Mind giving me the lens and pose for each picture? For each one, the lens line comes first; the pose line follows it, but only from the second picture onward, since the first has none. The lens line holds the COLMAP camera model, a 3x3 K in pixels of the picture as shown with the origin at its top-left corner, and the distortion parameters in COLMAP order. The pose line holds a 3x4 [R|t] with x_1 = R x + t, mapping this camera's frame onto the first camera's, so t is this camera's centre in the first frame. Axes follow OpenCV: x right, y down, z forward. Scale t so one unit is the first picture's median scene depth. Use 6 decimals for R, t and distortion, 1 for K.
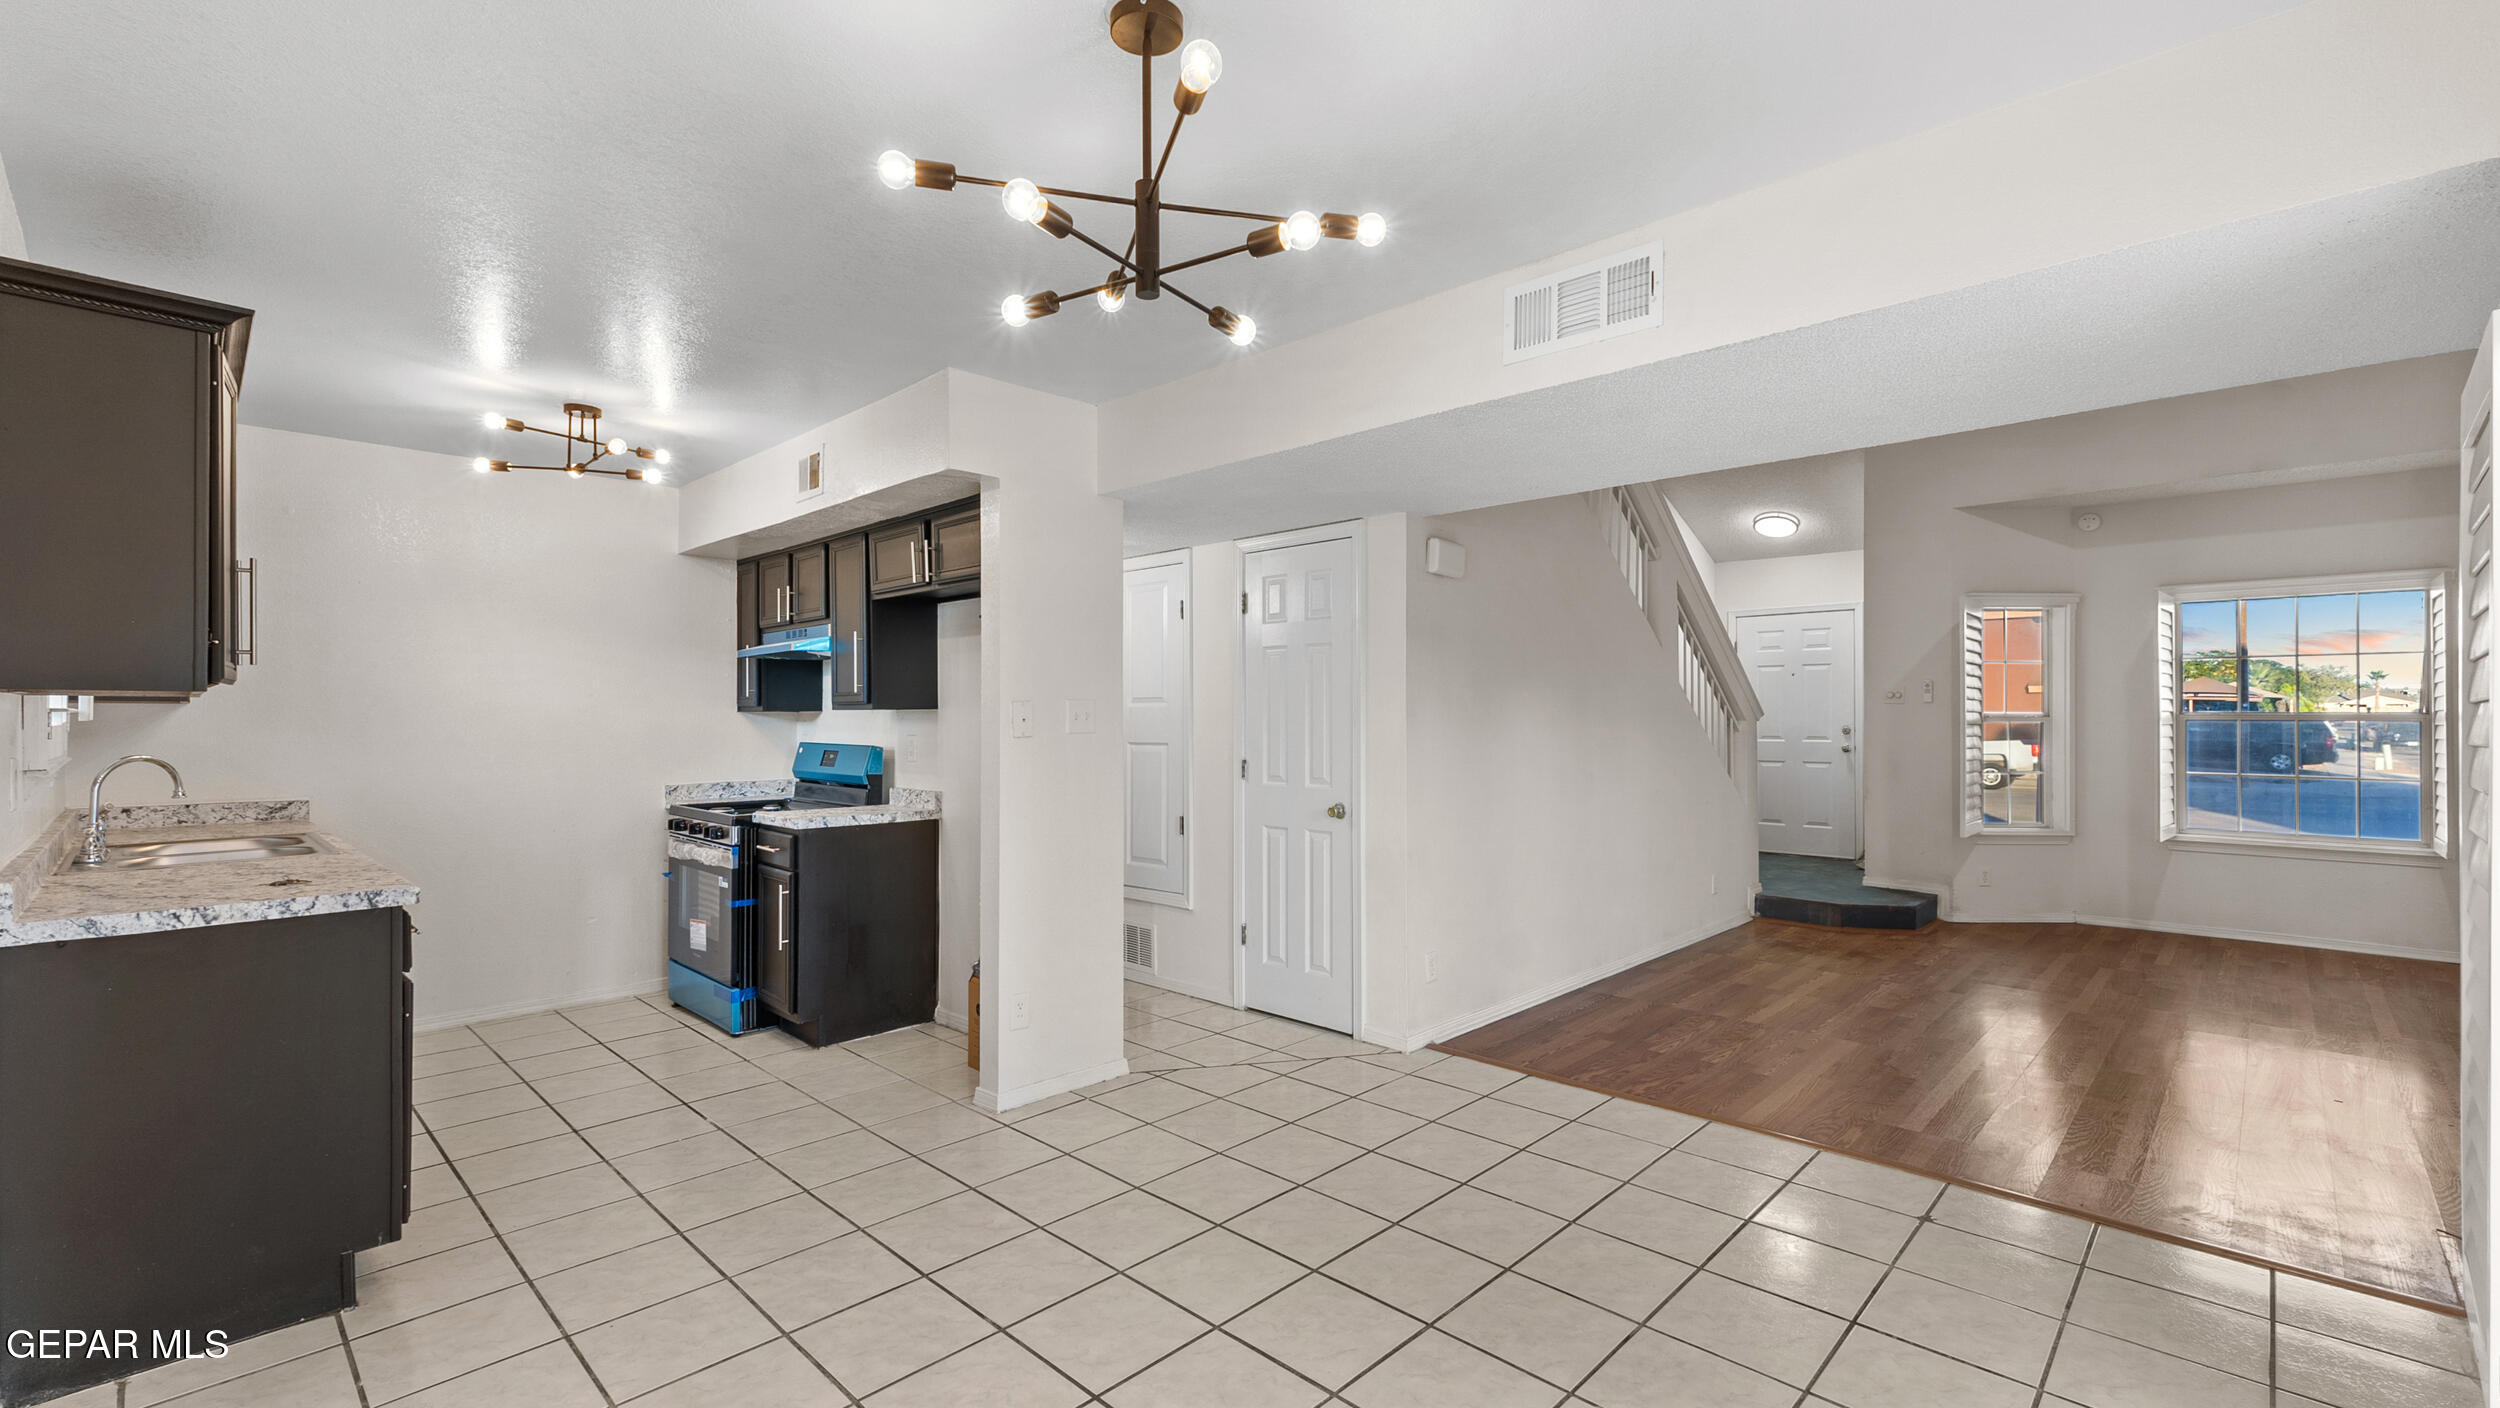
lens RADIAL K [[1055.6, 0, 1227.7], [0, 1055.6, 719.1], [0, 0, 1]] dist [0.002016, 0.000261]
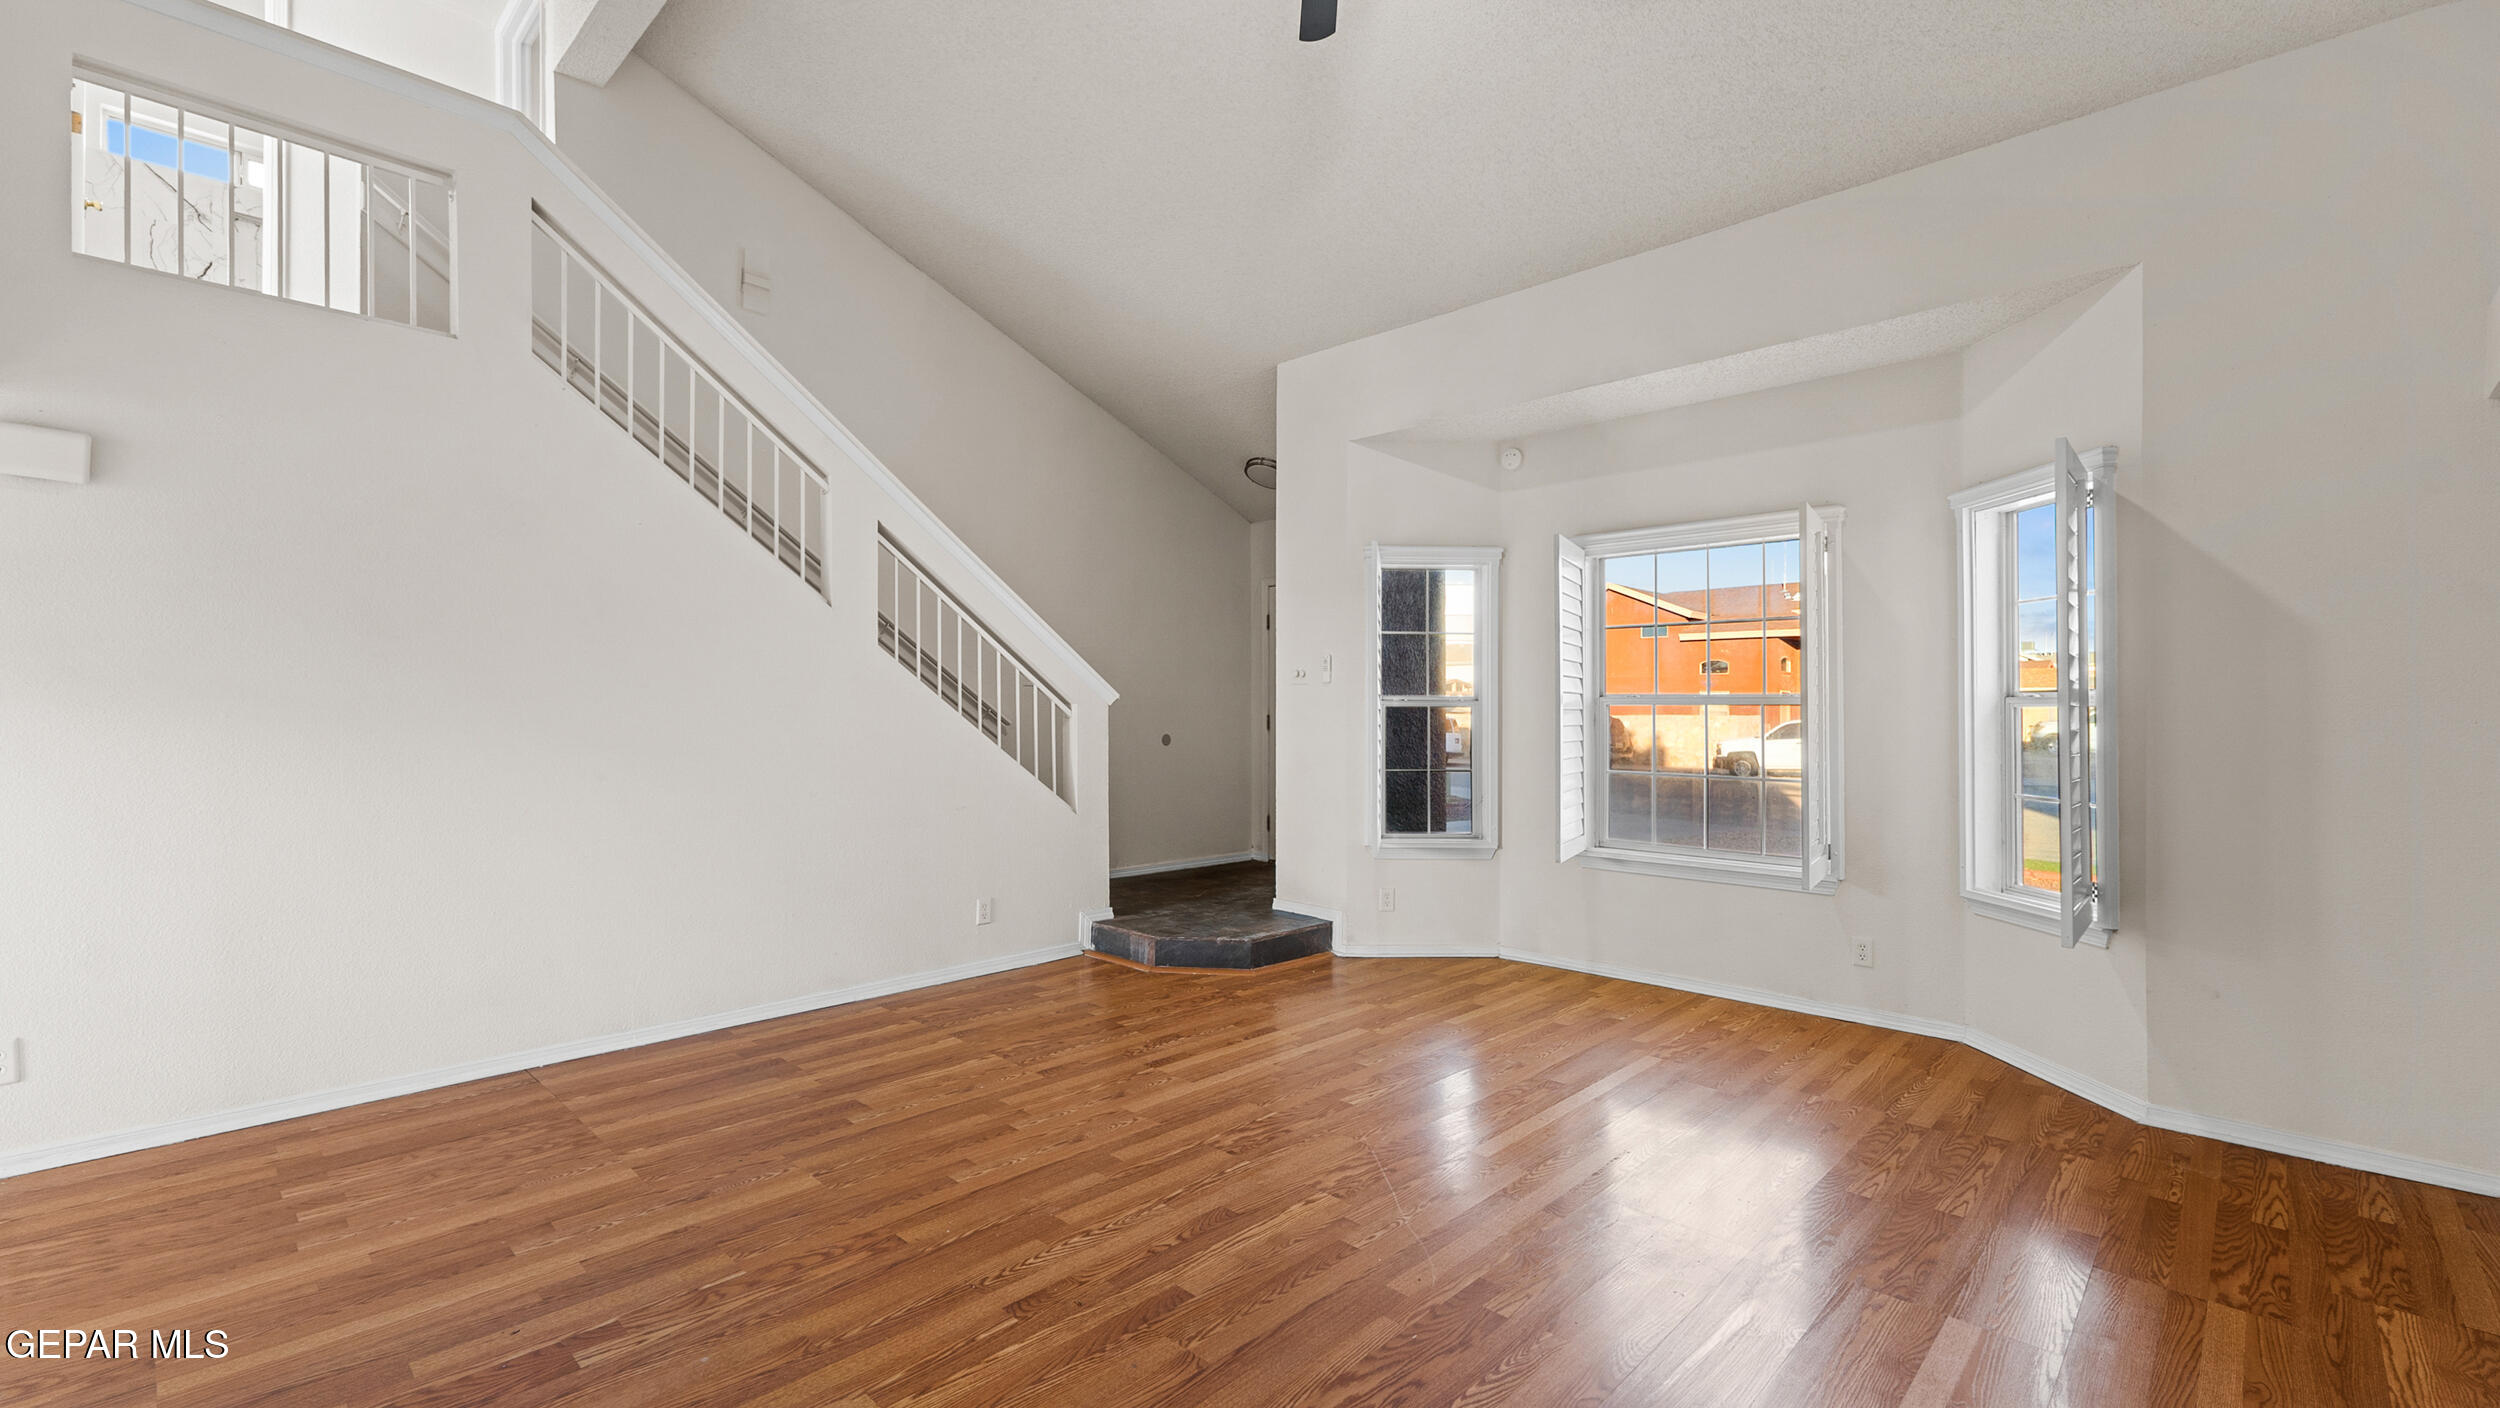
lens RADIAL K [[1062.4, 0, 1256.0], [0, 1062.4, 701.1], [0, 0, 1]] dist [0.013353, 0.000114]
pose [[0.999955, 0.004585, 0.008271, 0.749789], [-0.004472, 0.999898, -0.013564, 0.013114], [-0.008332, 0.013526, 0.999874, 0.247628]]
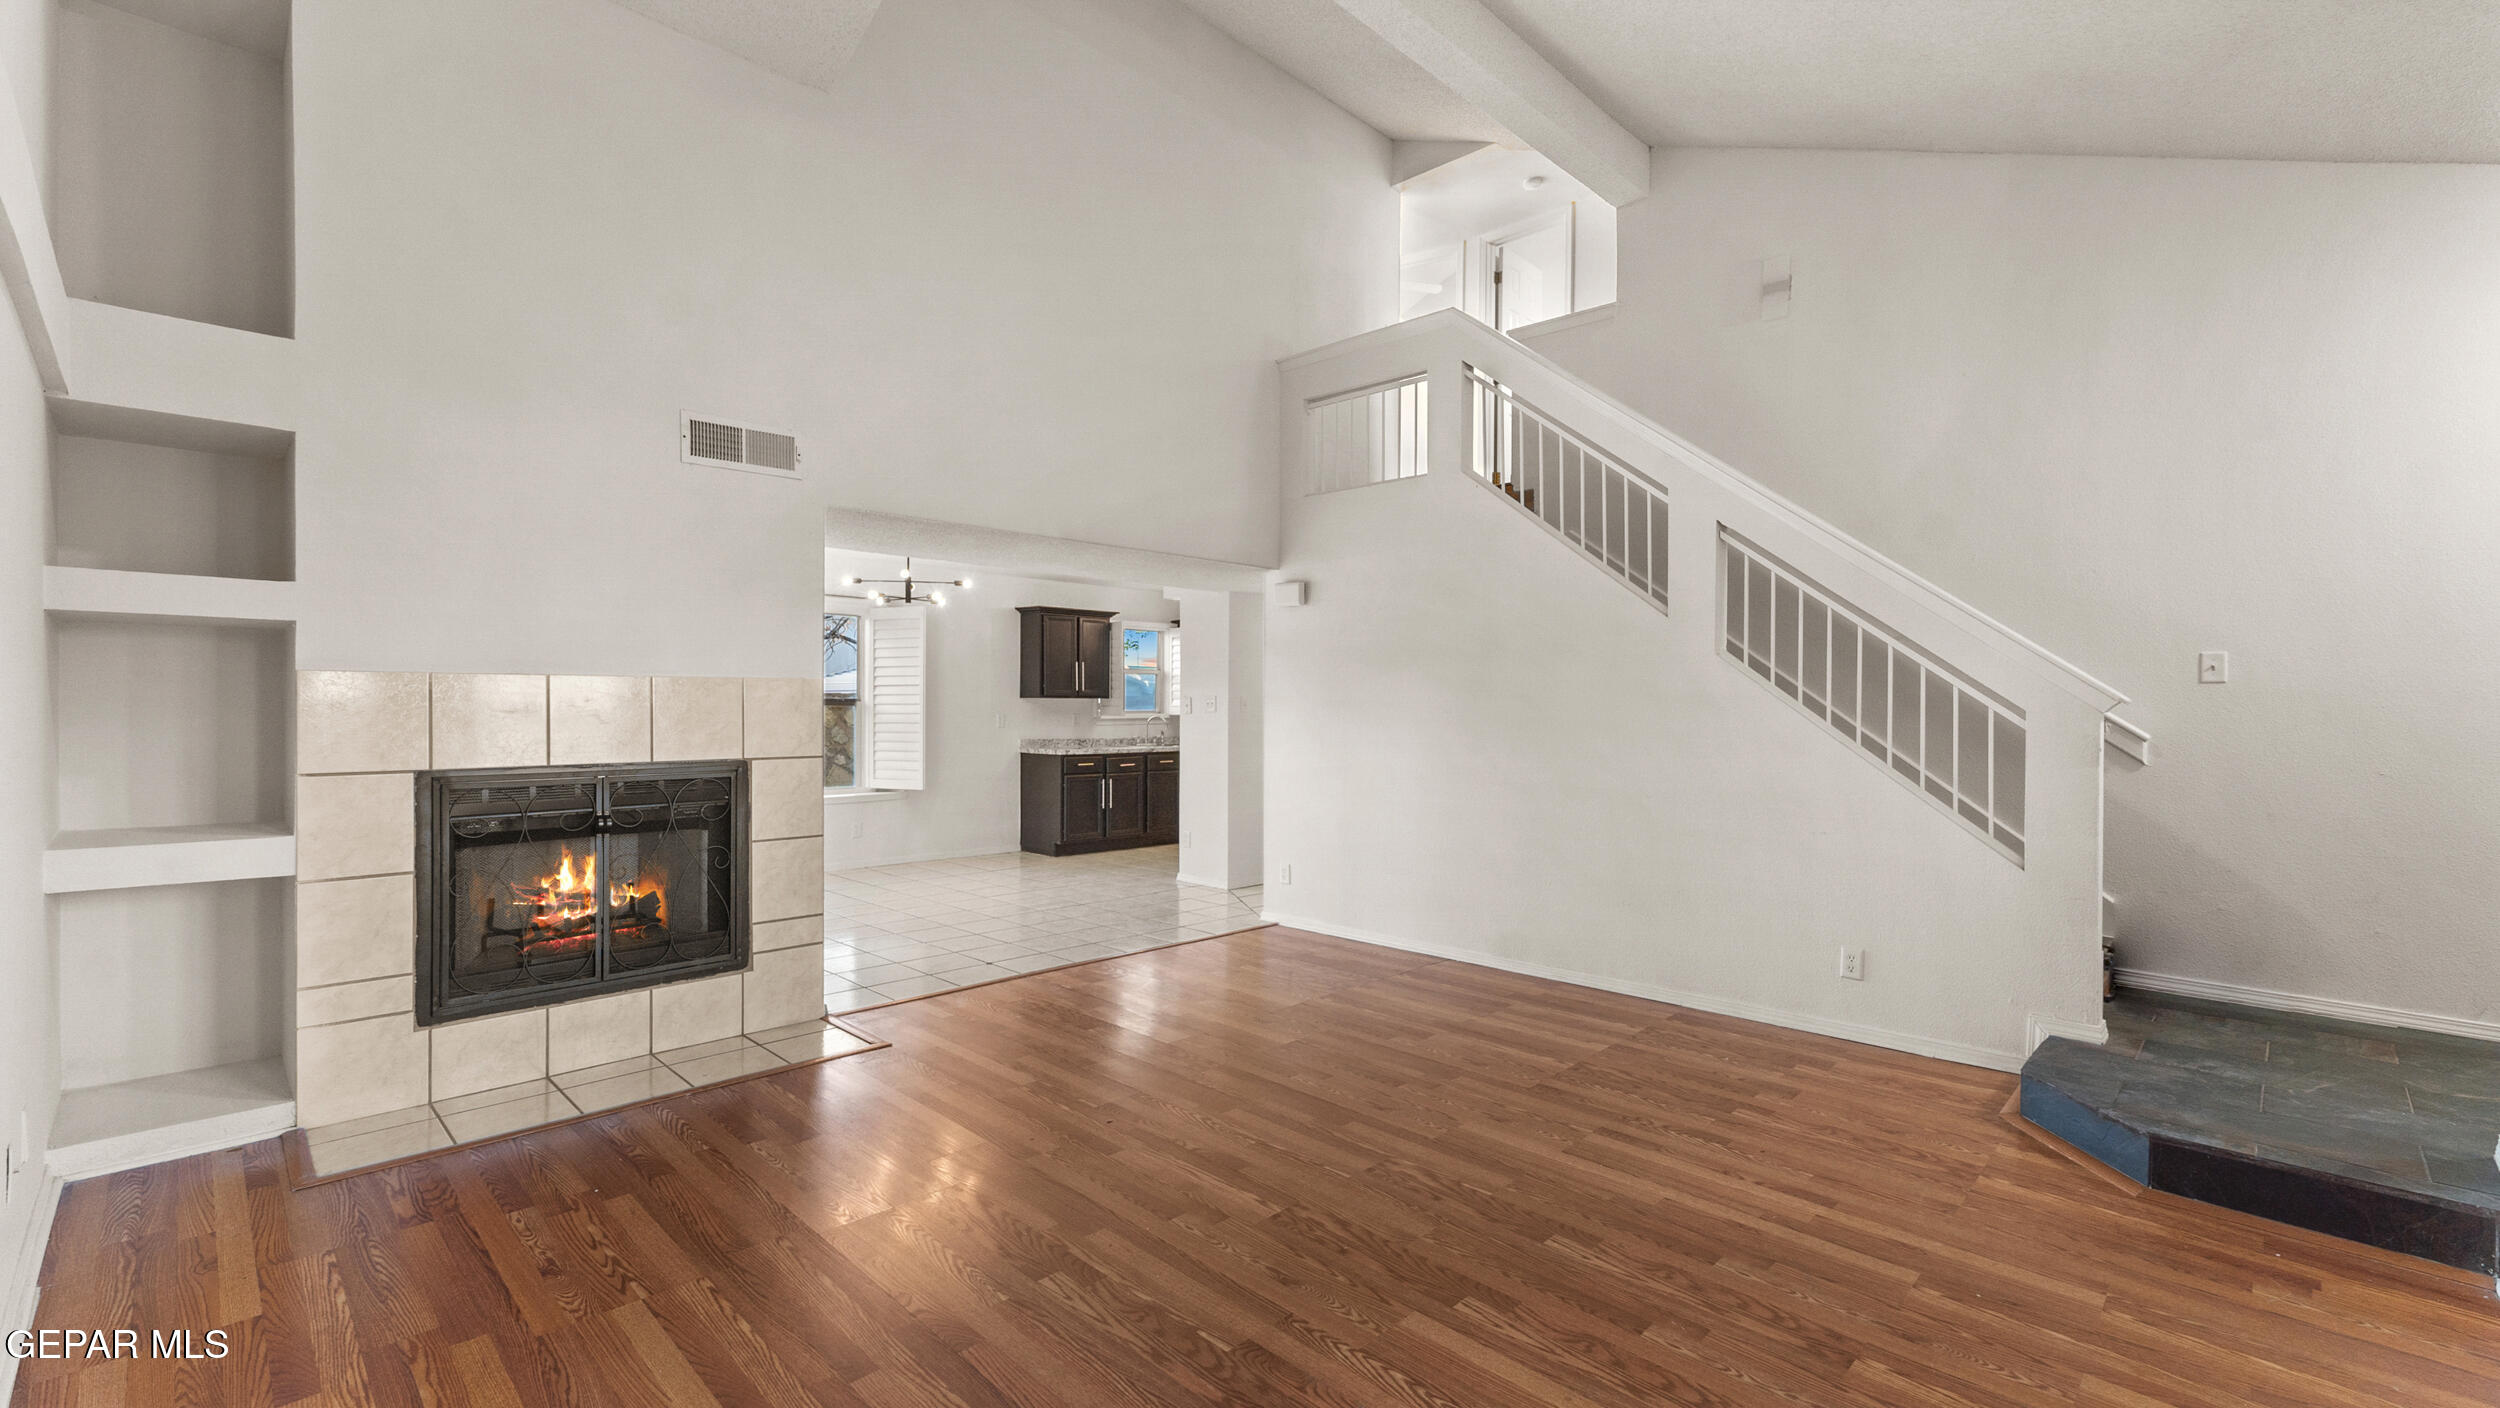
lens RADIAL K [[1055.6, 0, 1227.7], [0, 1055.6, 719.1], [0, 0, 1]] dist [0.002016, 0.000261]
pose [[-0.019455, 0.012949, -0.999727, 1.268322], [-0.009960, 0.999864, 0.013144, 0.004589], [0.999761, 0.010213, -0.019324, 0.730071]]
